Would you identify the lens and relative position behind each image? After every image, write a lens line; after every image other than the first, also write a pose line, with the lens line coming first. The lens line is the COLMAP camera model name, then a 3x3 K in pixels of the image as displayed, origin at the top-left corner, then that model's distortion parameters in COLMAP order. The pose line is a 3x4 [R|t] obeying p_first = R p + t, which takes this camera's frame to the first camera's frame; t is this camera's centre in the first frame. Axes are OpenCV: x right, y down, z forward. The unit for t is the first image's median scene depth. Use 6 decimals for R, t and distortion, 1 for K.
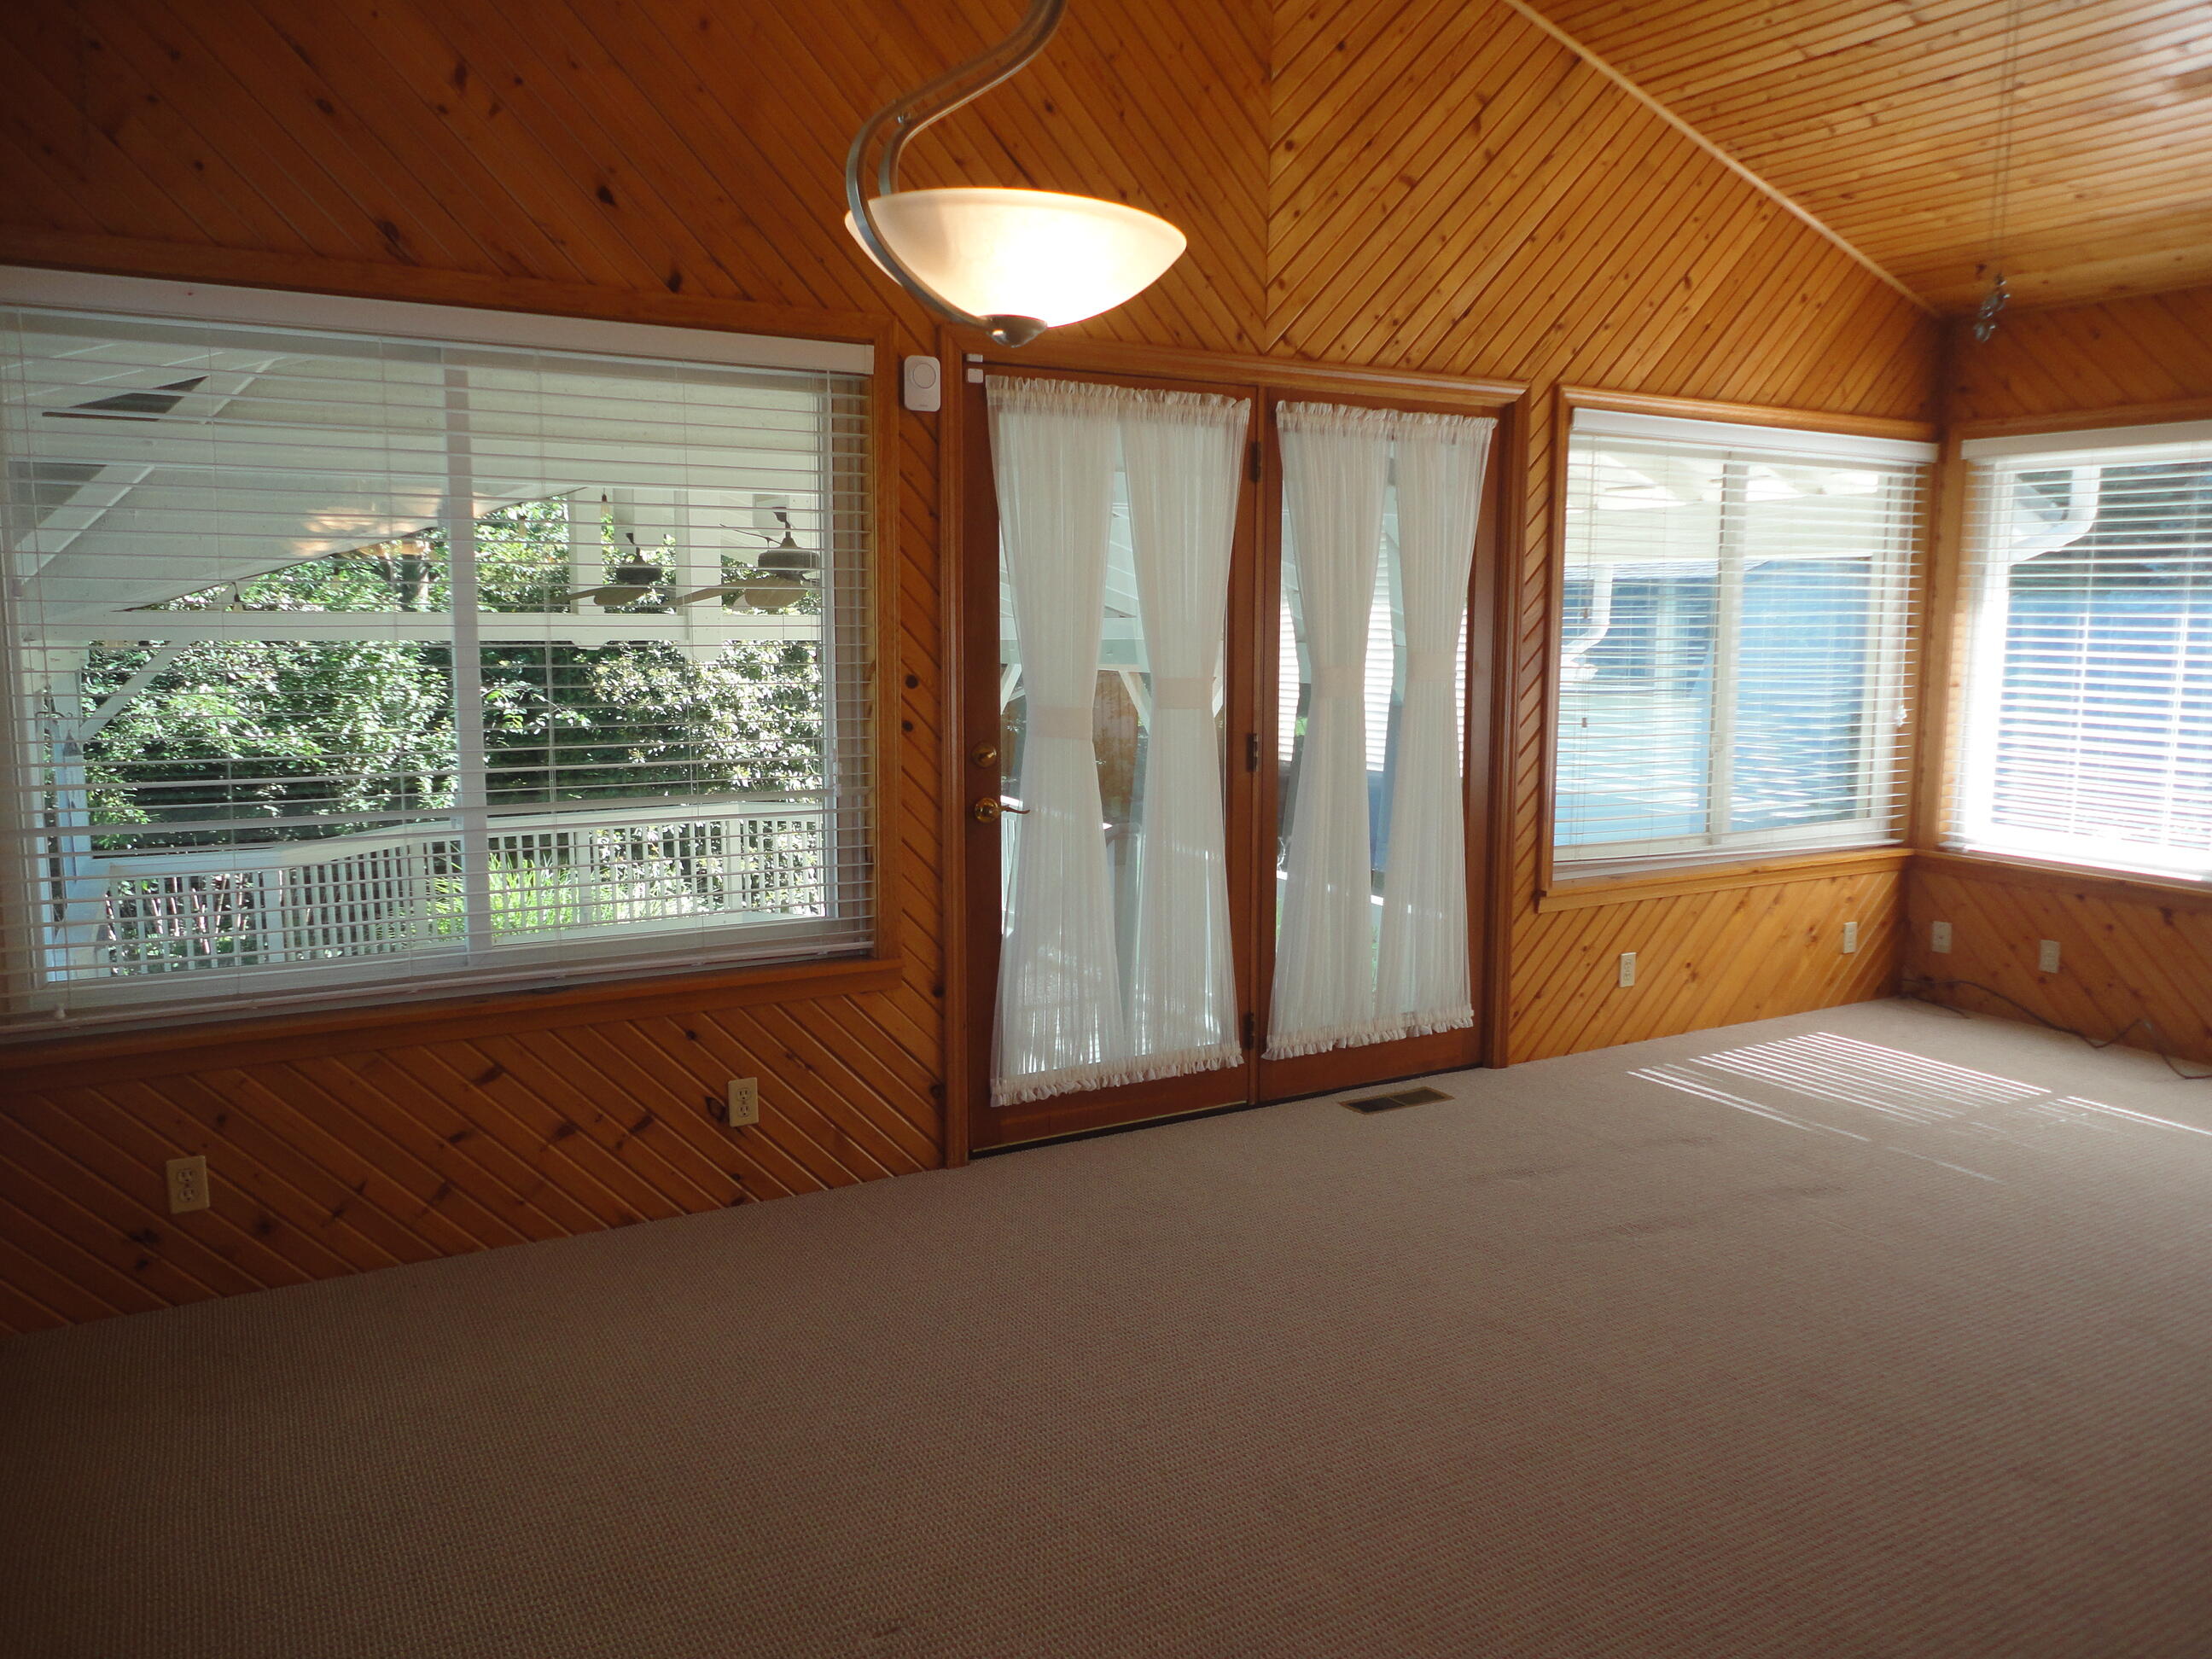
lens RADIAL K [[1597.5, 0, 1103.8], [0, 1597.5, 815.9], [0, 0, 1]] dist [-0.010125, 0.009310]
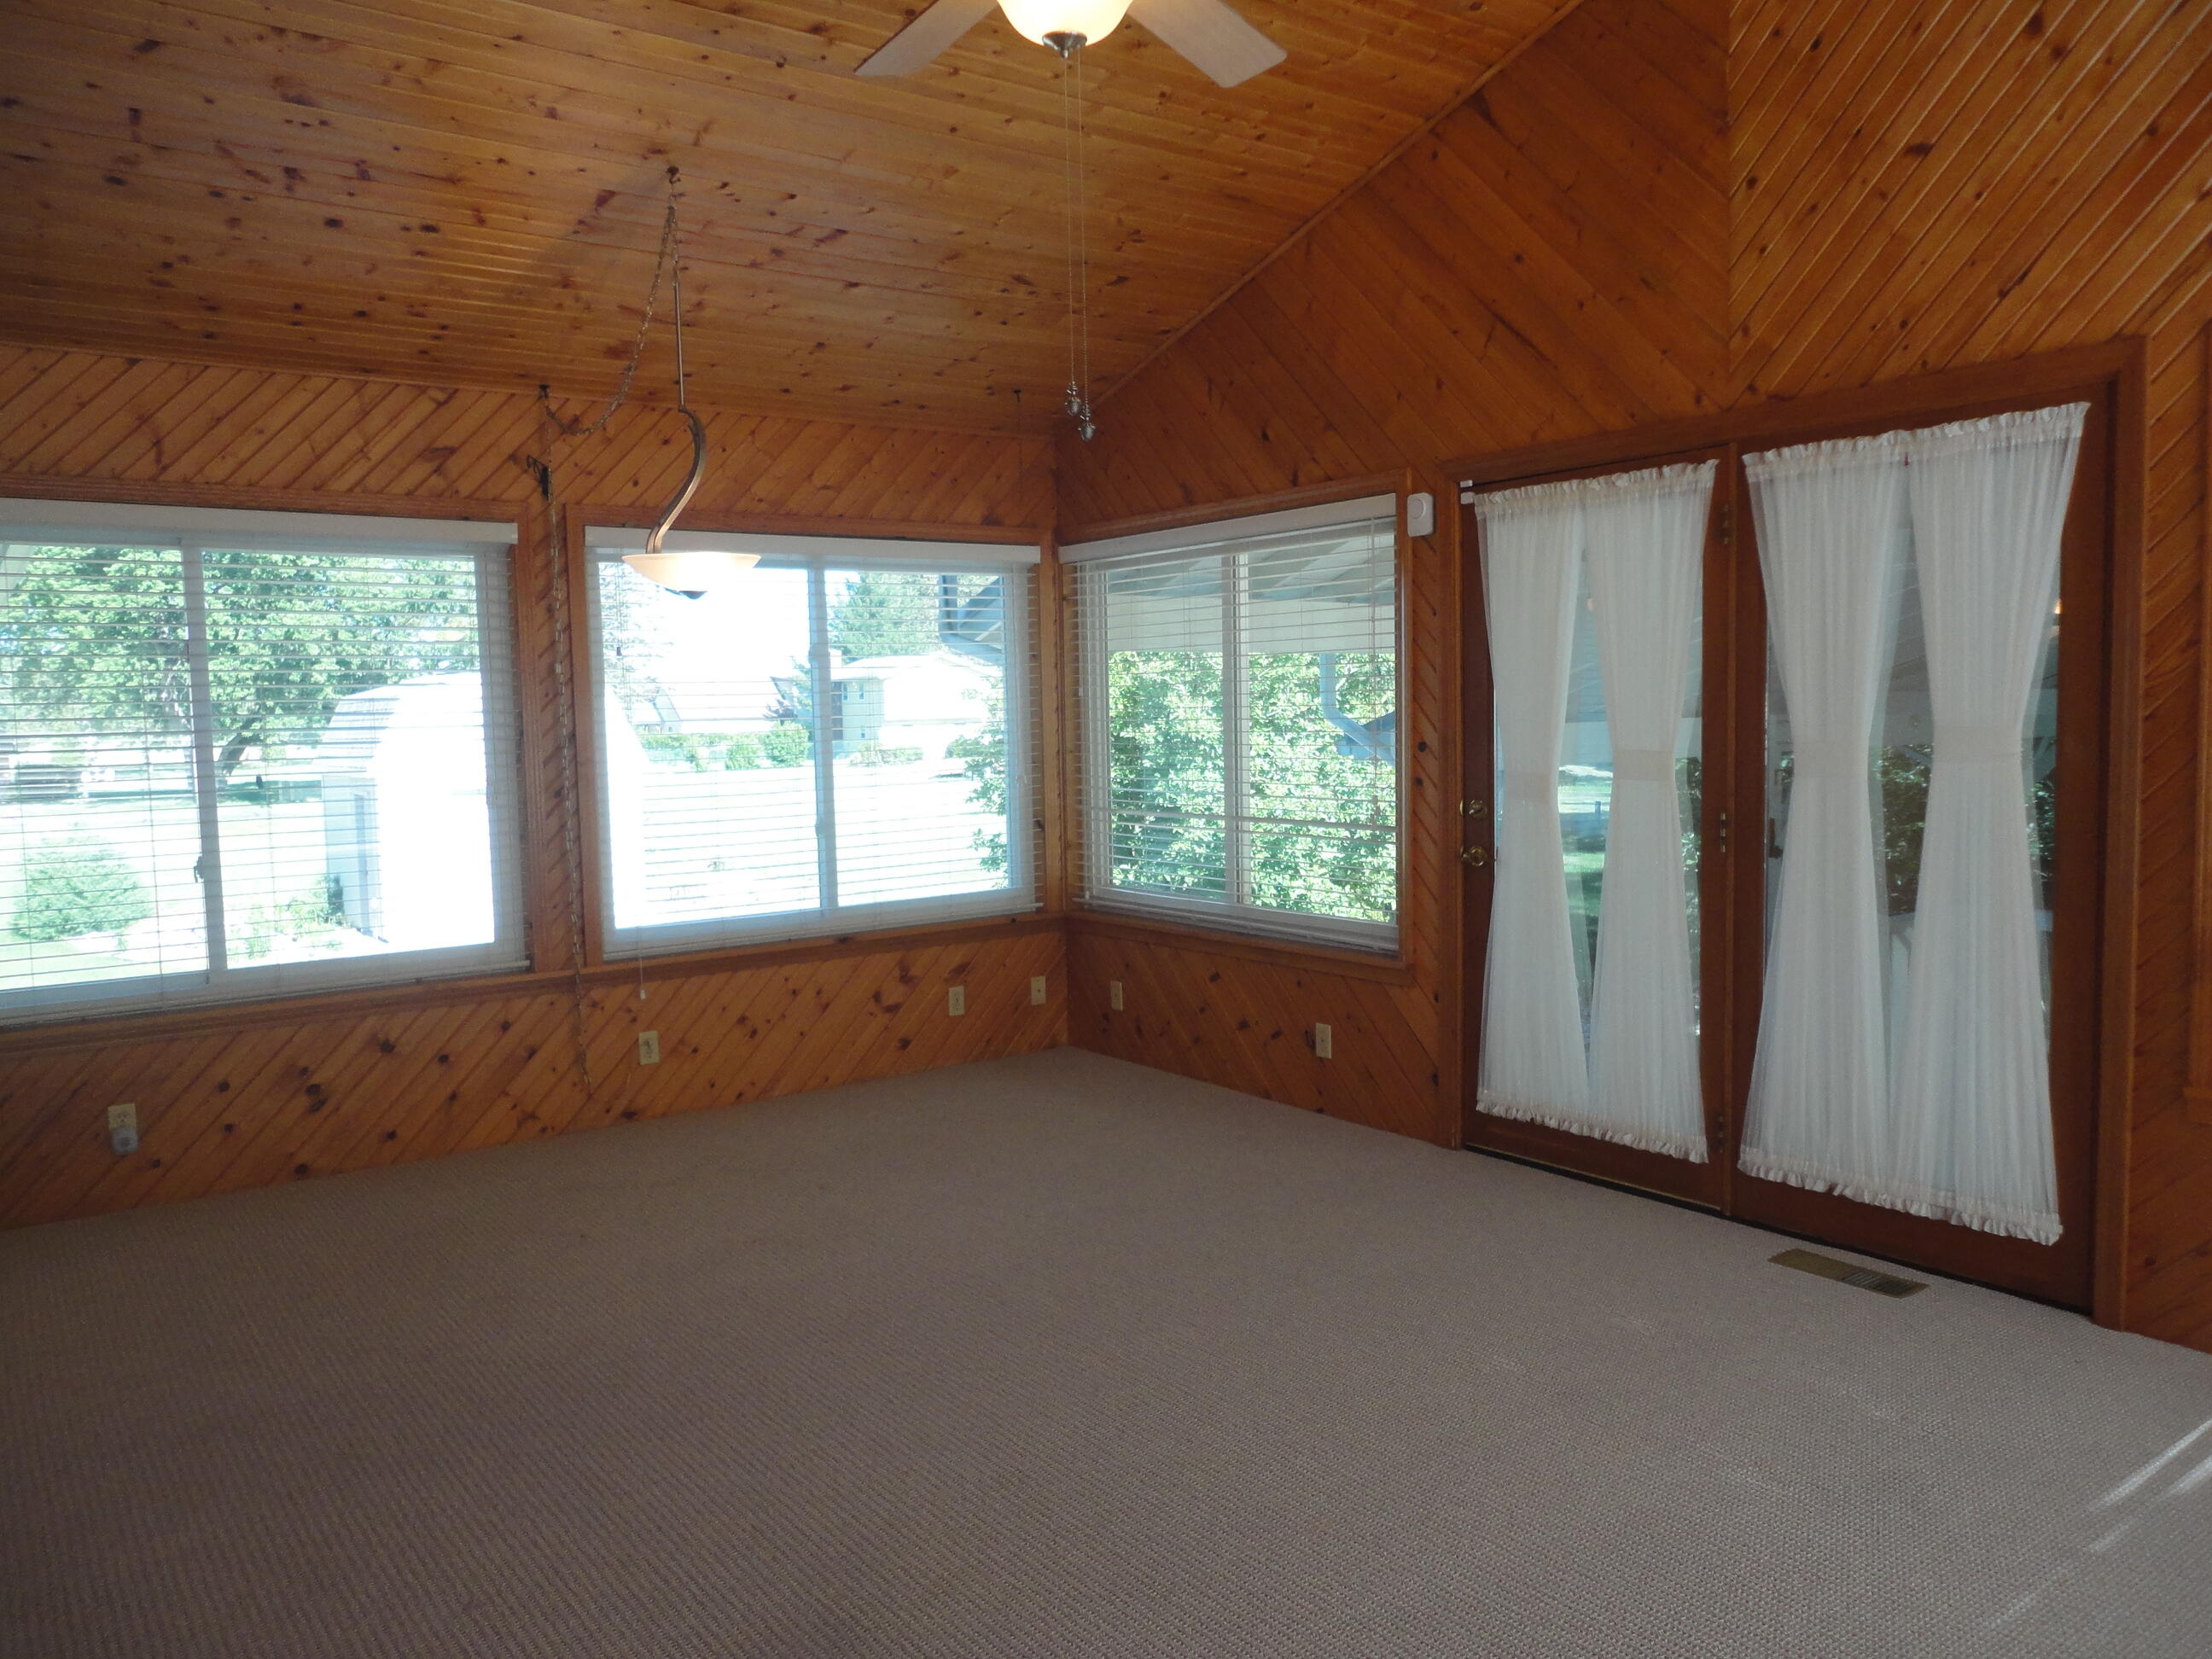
lens RADIAL K [[1599.0, 0, 1106.0], [0, 1599.0, 829.5], [0, 0, 1]] dist [-0.003702, -0.001665]
pose [[0.118037, 0.066810, -0.990759, 0.912249], [-0.102842, 0.993191, 0.054722, -0.051365], [0.987669, 0.095433, 0.124104, 0.491785]]
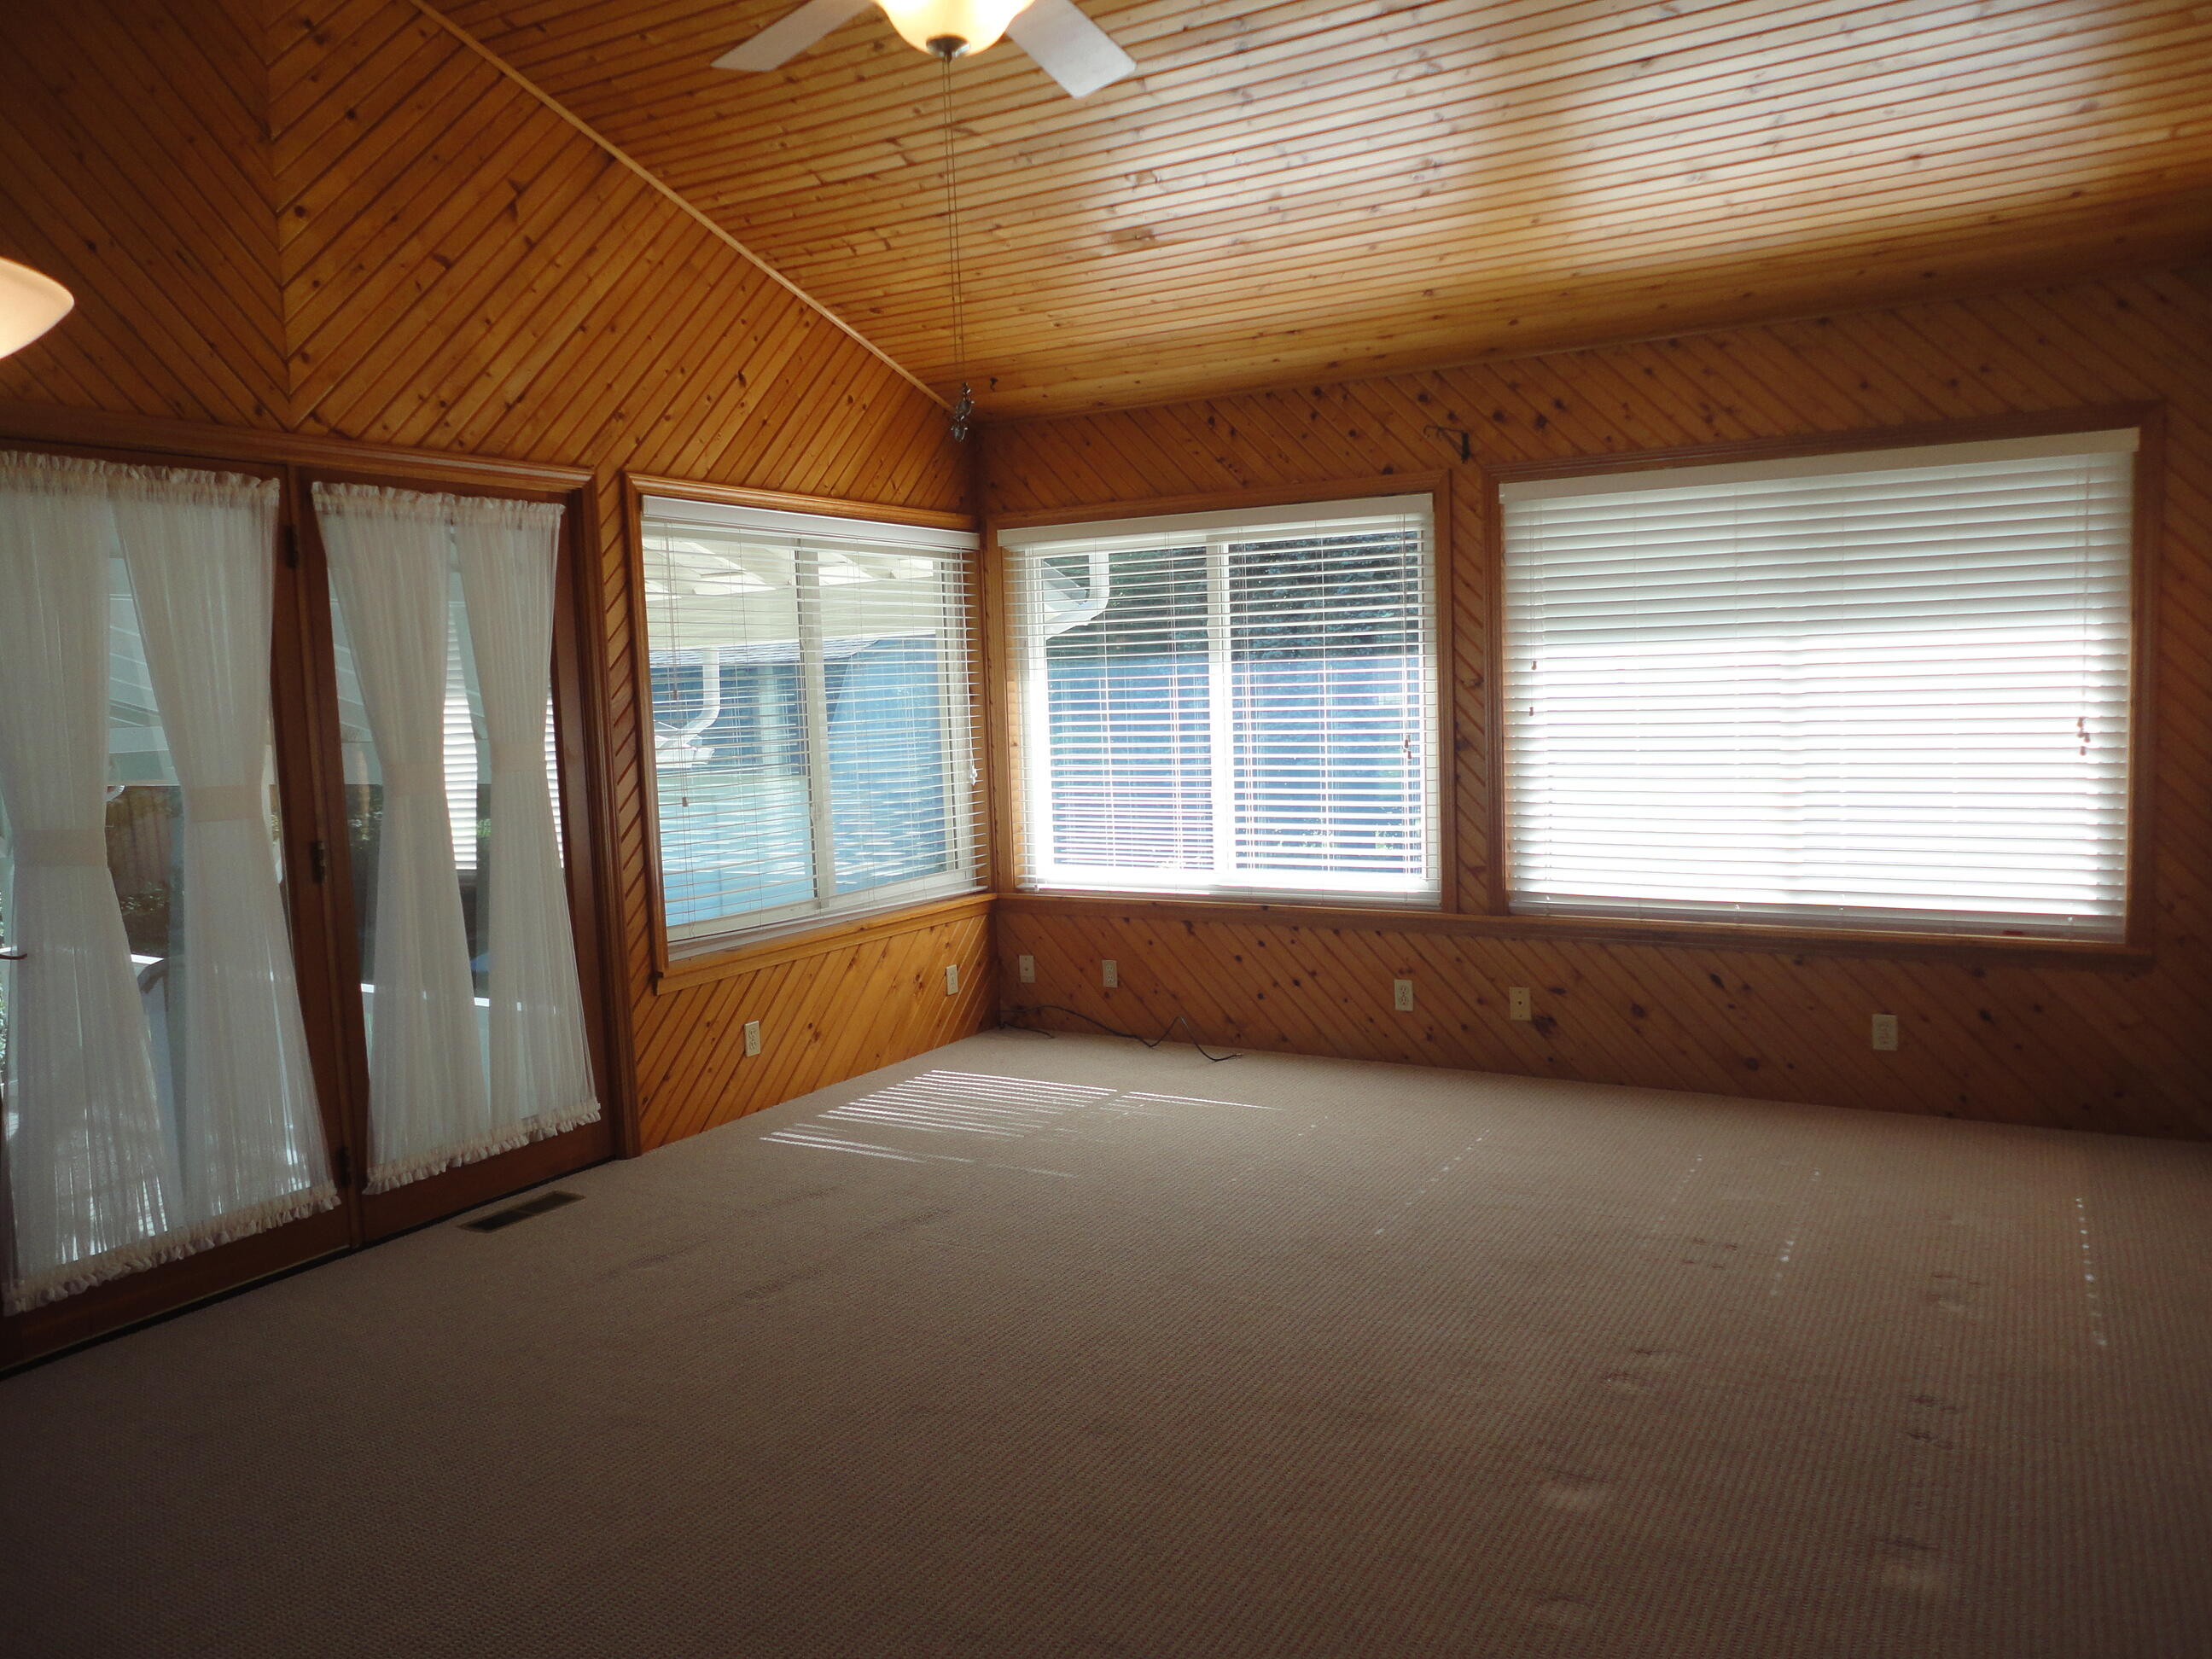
lens RADIAL K [[1597.5, 0, 1103.8], [0, 1597.5, 815.9], [0, 0, 1]] dist [-0.010125, 0.009310]
pose [[0.866876, -0.078764, 0.492263, 0.033099], [0.105071, 0.994126, -0.025965, 0.004829], [-0.487326, 0.074231, 0.870059, -0.013591]]
